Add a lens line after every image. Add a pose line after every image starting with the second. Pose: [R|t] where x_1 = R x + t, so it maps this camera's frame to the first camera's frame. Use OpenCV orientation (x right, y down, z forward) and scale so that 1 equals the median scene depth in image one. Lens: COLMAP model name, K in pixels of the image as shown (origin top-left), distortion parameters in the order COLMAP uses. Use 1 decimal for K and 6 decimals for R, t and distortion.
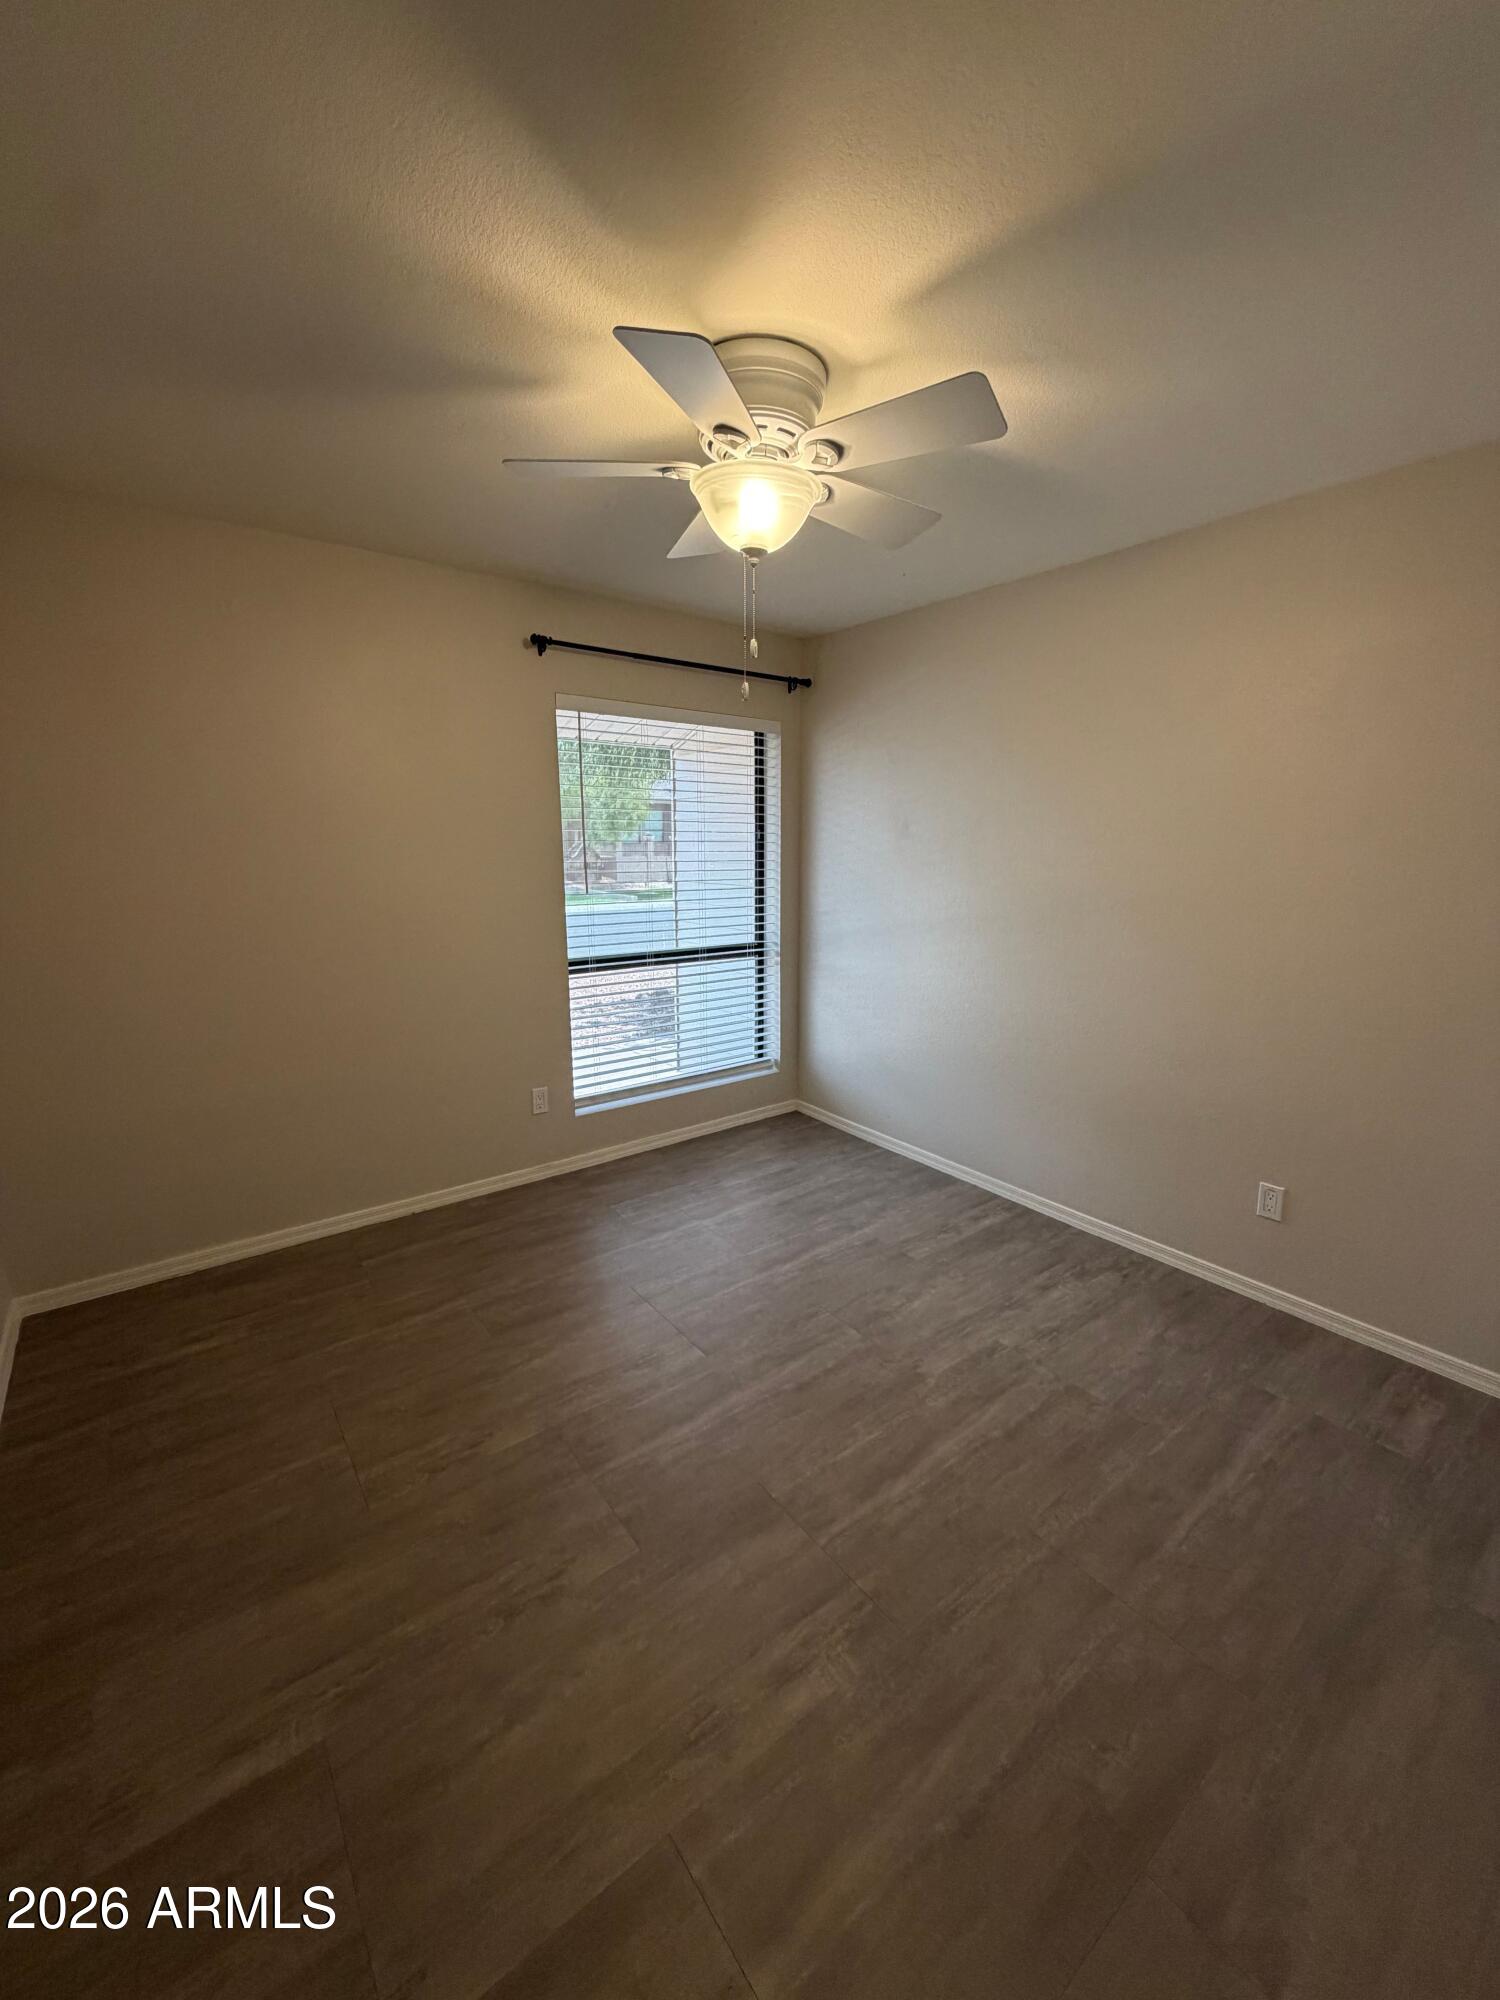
lens RADIAL K [[799.1, 0, 748.2], [0, 799.1, 997.1], [0, 0, 1]] dist [0.000291, 0.000297]
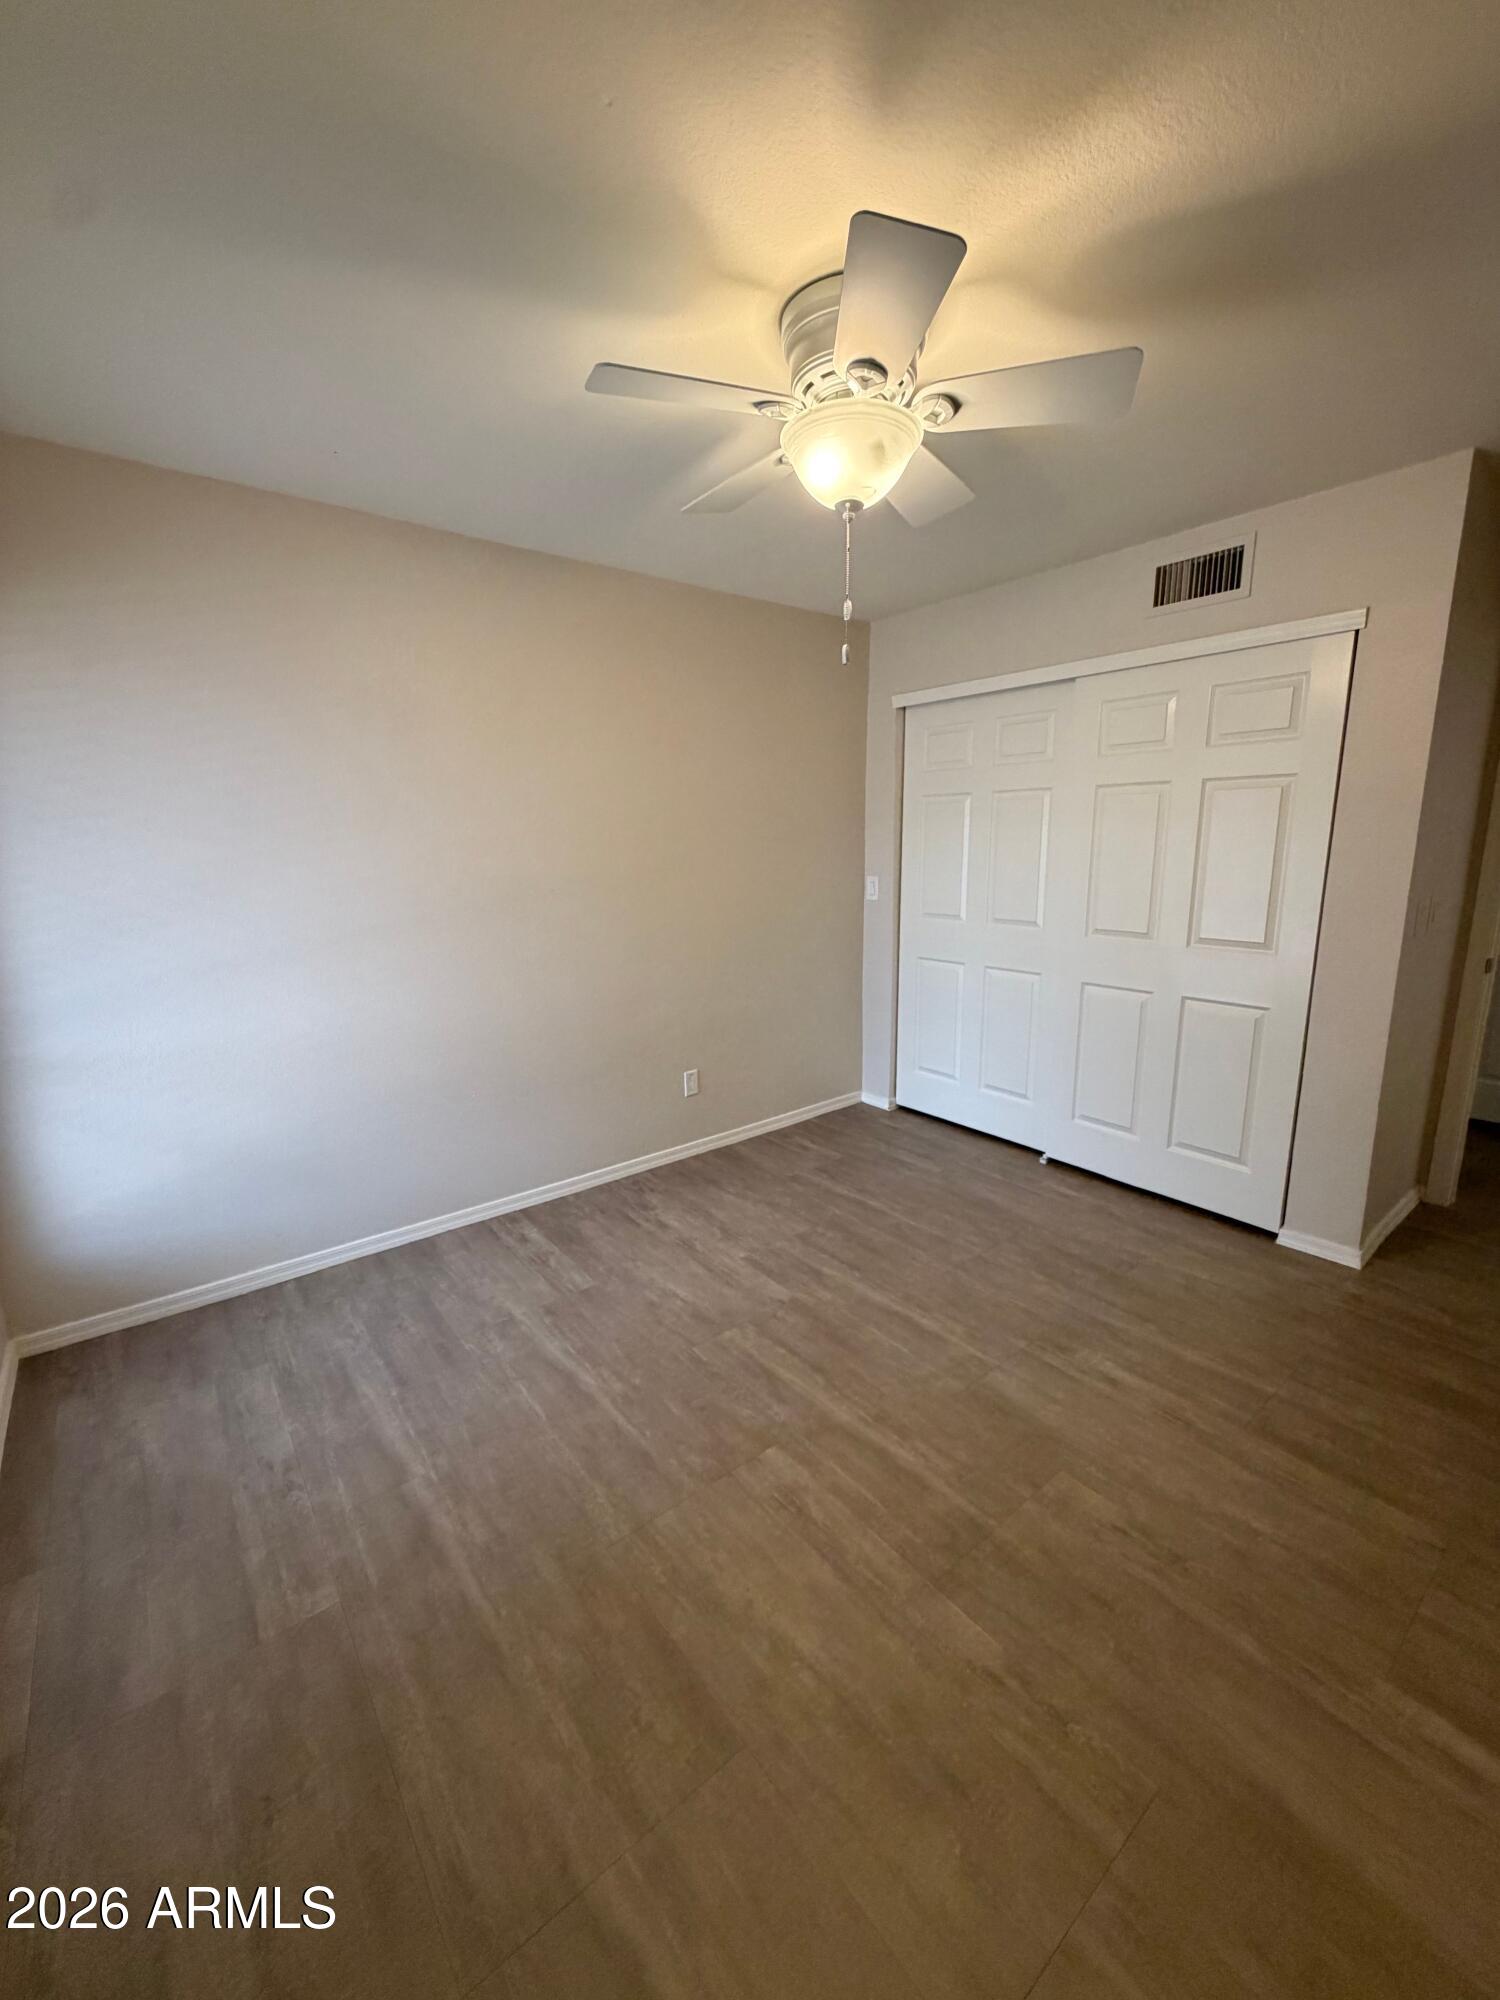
lens RADIAL K [[799.1, 0, 748.2], [0, 799.1, 997.1], [0, 0, 1]] dist [0.000291, 0.000297]
pose [[-0.025503, -0.198011, 0.979868, -0.708481], [0.203829, 0.958566, 0.199011, -0.151973], [-0.978674, 0.204801, 0.015914, 0.845936]]
